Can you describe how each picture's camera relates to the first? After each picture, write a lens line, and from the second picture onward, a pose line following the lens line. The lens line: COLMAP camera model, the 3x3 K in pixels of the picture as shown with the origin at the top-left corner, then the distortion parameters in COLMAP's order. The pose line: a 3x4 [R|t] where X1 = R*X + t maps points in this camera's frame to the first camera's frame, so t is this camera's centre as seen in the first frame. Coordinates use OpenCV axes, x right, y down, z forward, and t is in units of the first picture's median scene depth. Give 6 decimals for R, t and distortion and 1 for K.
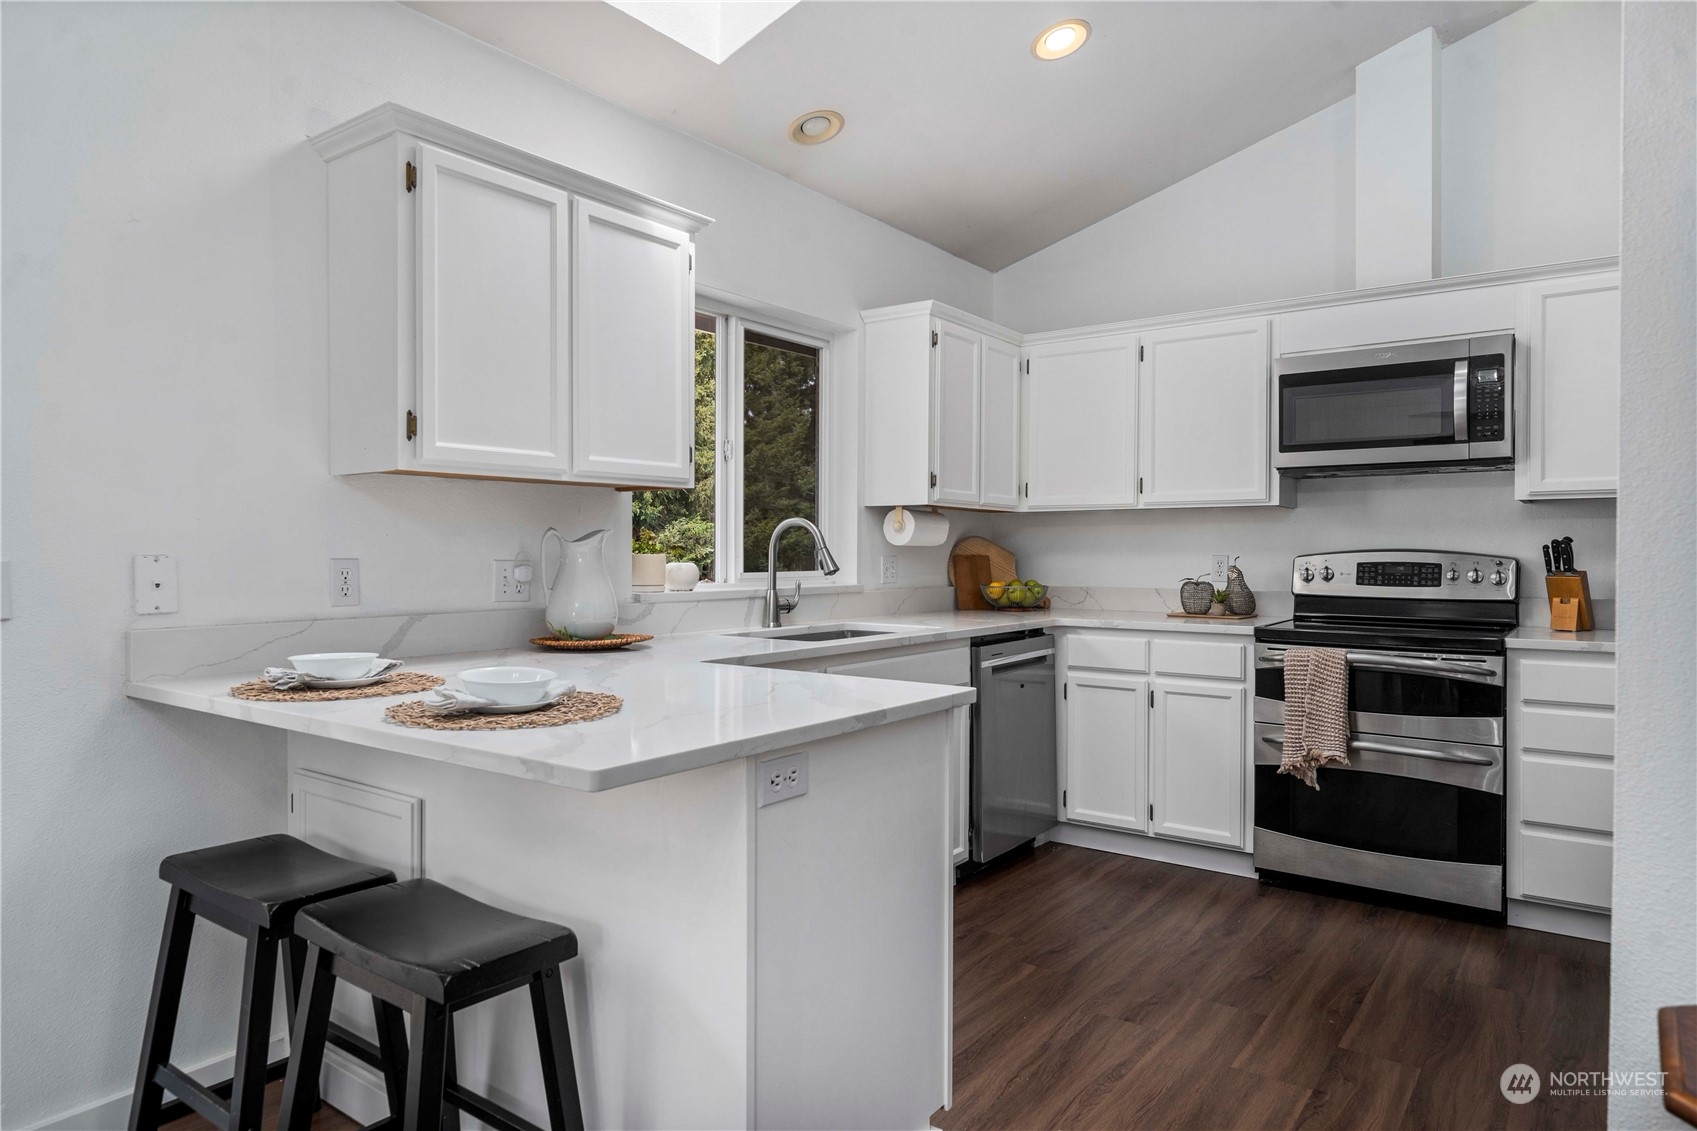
lens RADIAL K [[1056.7, 0, 845.8], [0, 1056.7, 560.8], [0, 0, 1]] dist [0.005497, 0.001780]
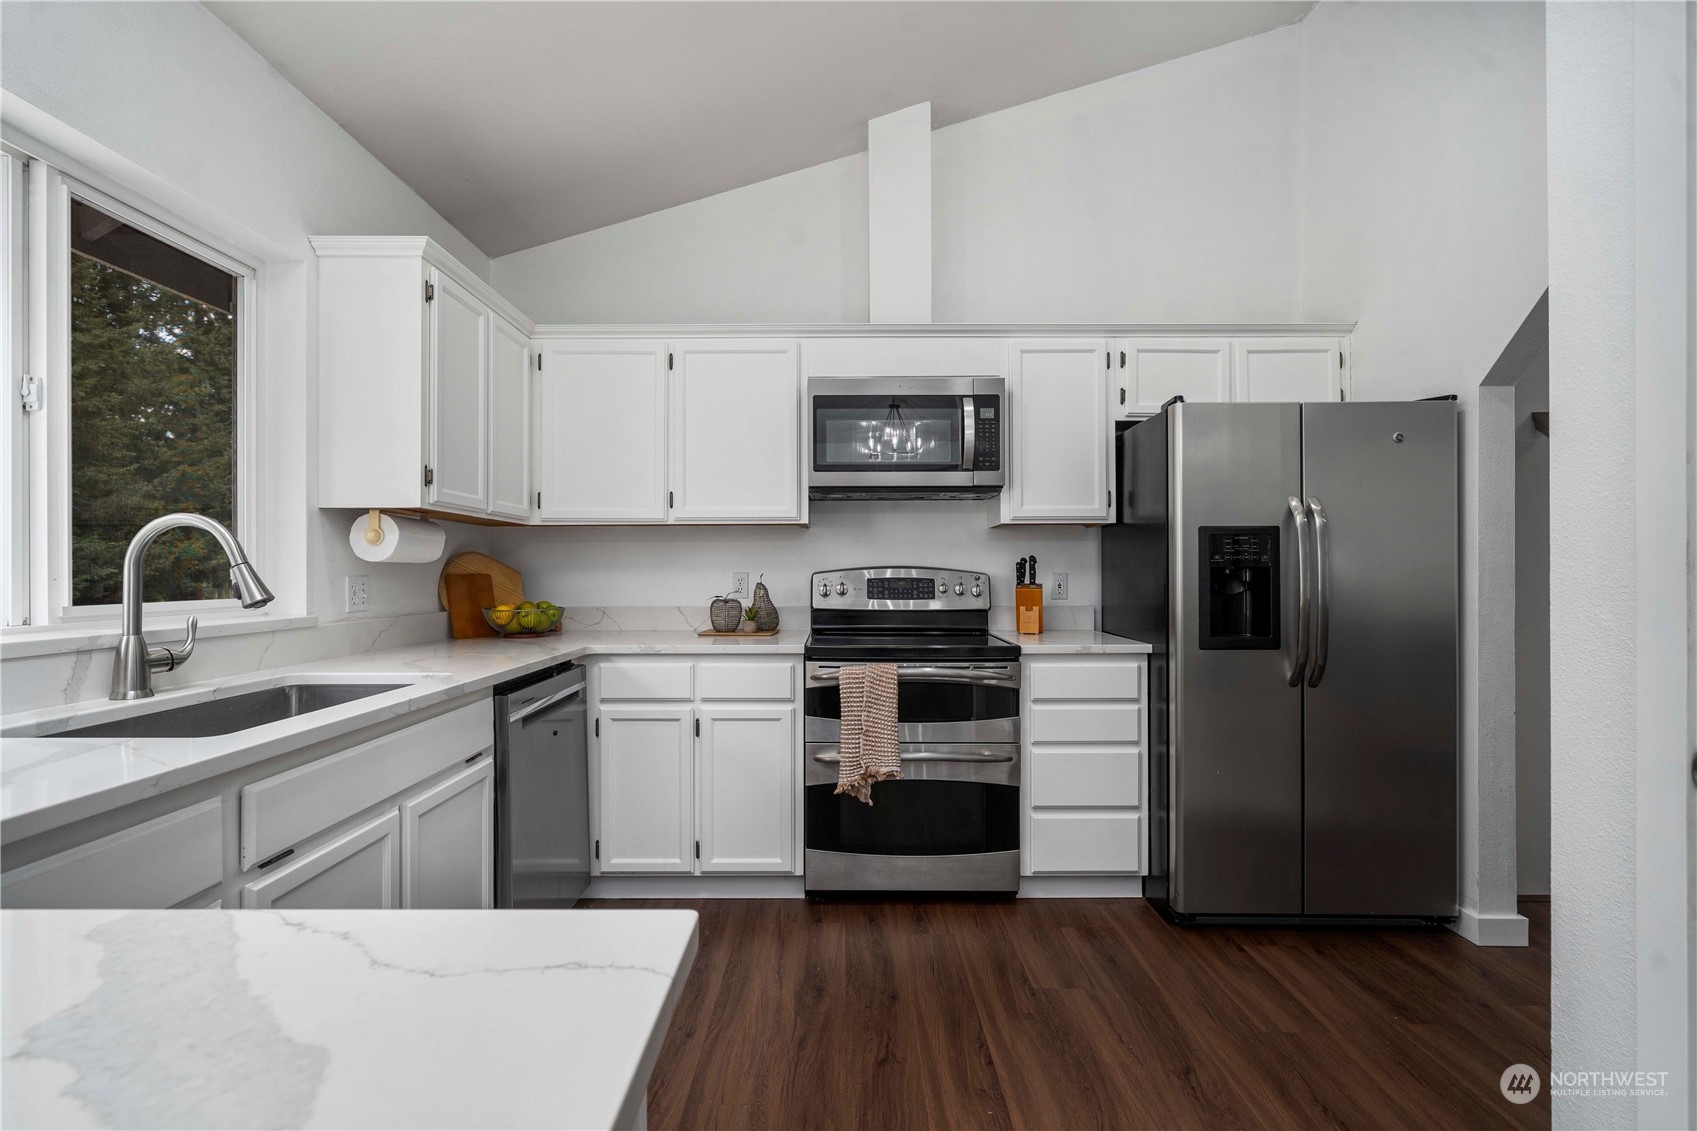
lens RADIAL K [[762.7, 0, 851.1], [0, 762.7, 571.1], [0, 0, 1]] dist [-0.003253, 0.002301]
pose [[0.804291, -0.004358, 0.594220, 0.000931], [0.008894, 0.999949, -0.004705, -0.002424], [-0.594169, 0.009070, 0.804289, 0.387381]]
